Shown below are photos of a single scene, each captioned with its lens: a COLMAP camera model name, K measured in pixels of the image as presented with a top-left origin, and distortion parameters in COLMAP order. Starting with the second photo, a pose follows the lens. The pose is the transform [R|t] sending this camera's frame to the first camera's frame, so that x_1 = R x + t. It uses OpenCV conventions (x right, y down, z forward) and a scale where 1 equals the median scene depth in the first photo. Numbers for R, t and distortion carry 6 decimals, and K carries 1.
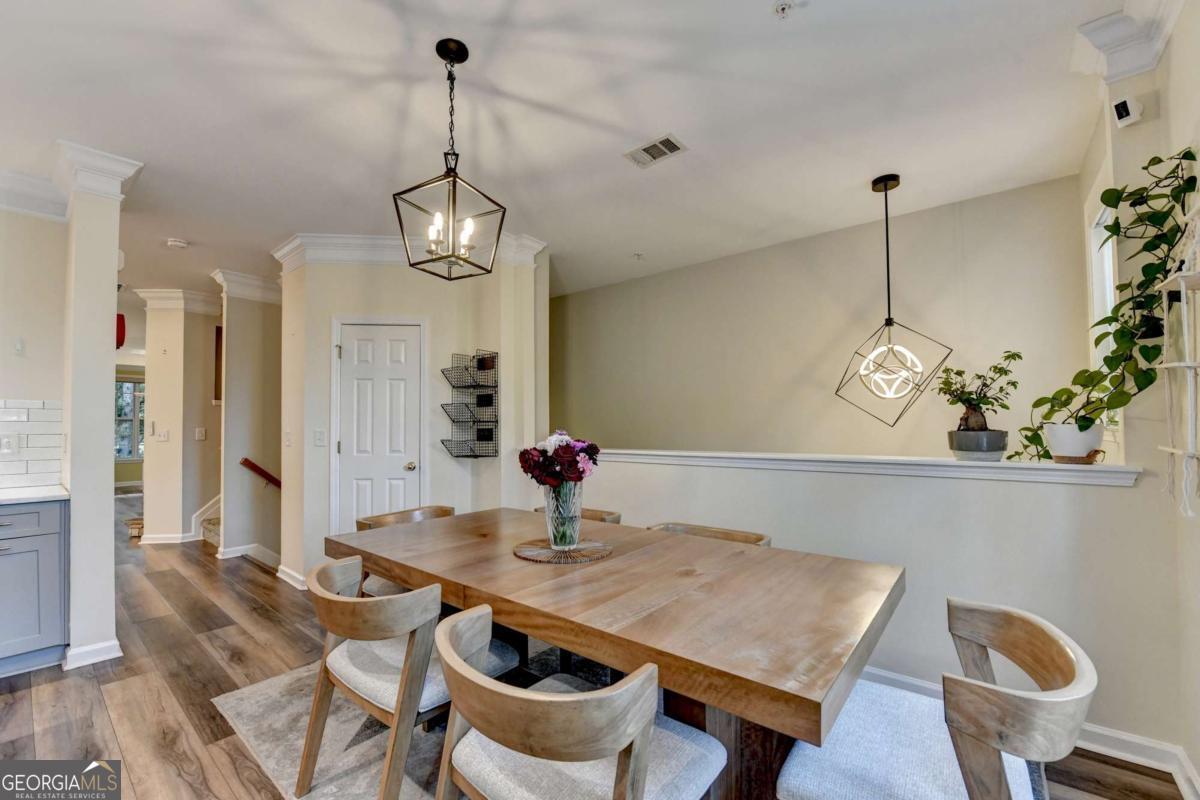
lens RADIAL K [[478.2, 0, 592.6], [0, 478.2, 418.0], [0, 0, 1]] dist [-0.018321, -0.000426]
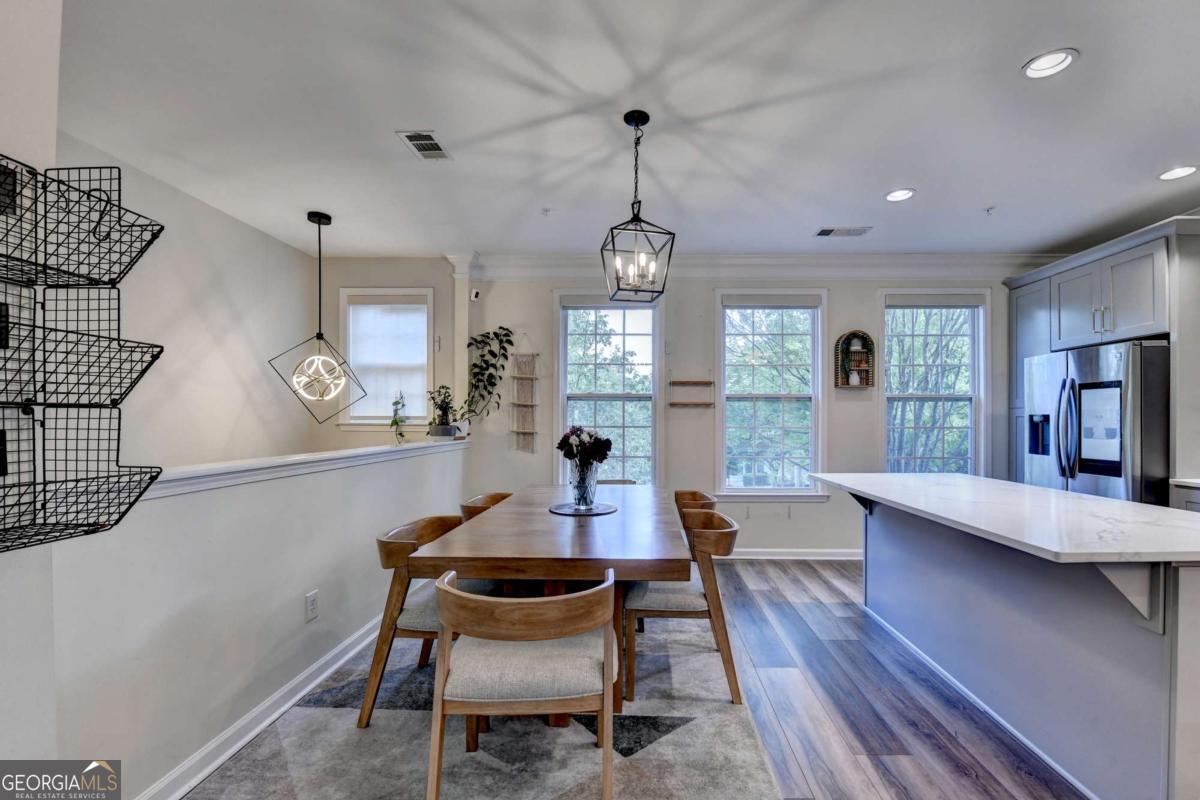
lens RADIAL K [[494.8, 0, 638.1], [0, 494.8, 416.1], [0, 0, 1]] dist [-0.000606, -0.013680]
pose [[-0.624814, 0.013597, 0.780655, -1.266562], [-0.009588, 0.999639, -0.025085, 0.031603], [-0.780715, -0.023158, -0.624458, 1.741773]]
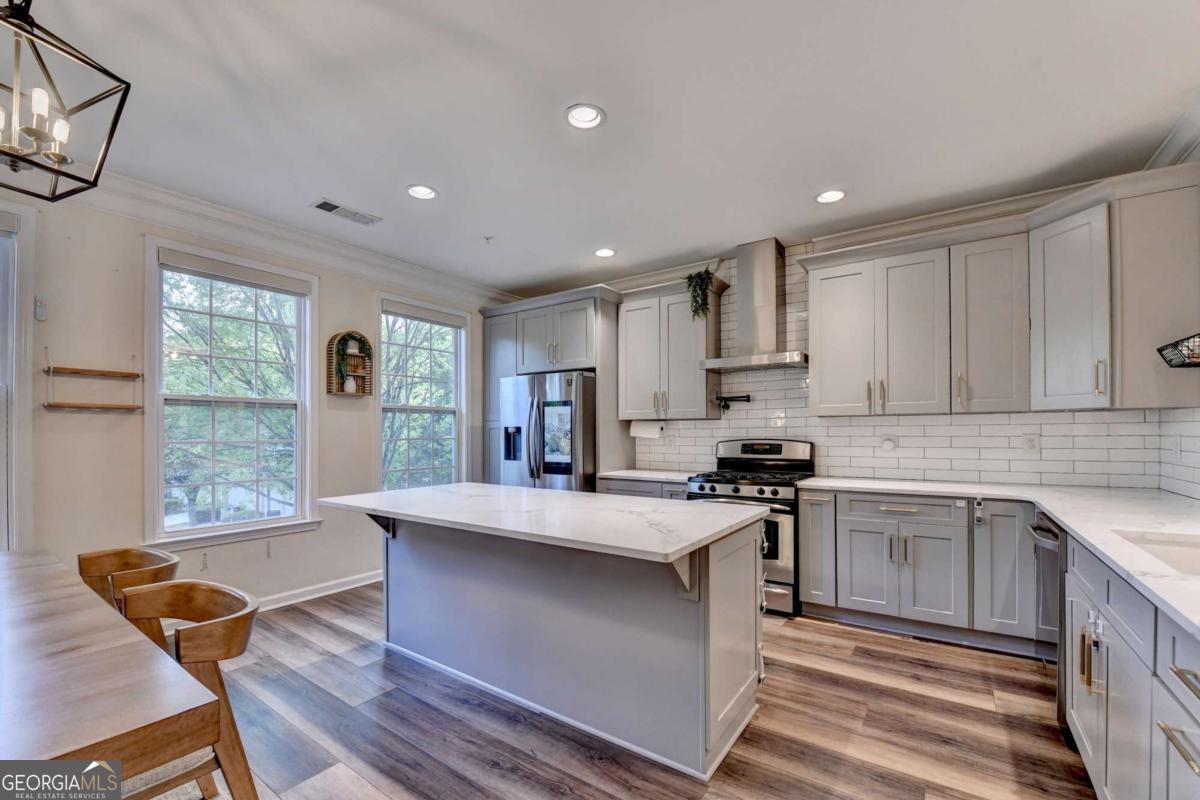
lens RADIAL K [[484.8, 0, 589.3], [0, 484.8, 429.2], [0, 0, 1]] dist [-0.017924, -0.000408]
pose [[-0.997479, 0.010597, -0.070171, -0.936999], [0.012137, 0.999694, -0.021565, 0.027501], [0.069921, -0.022362, -0.997302, 1.575113]]
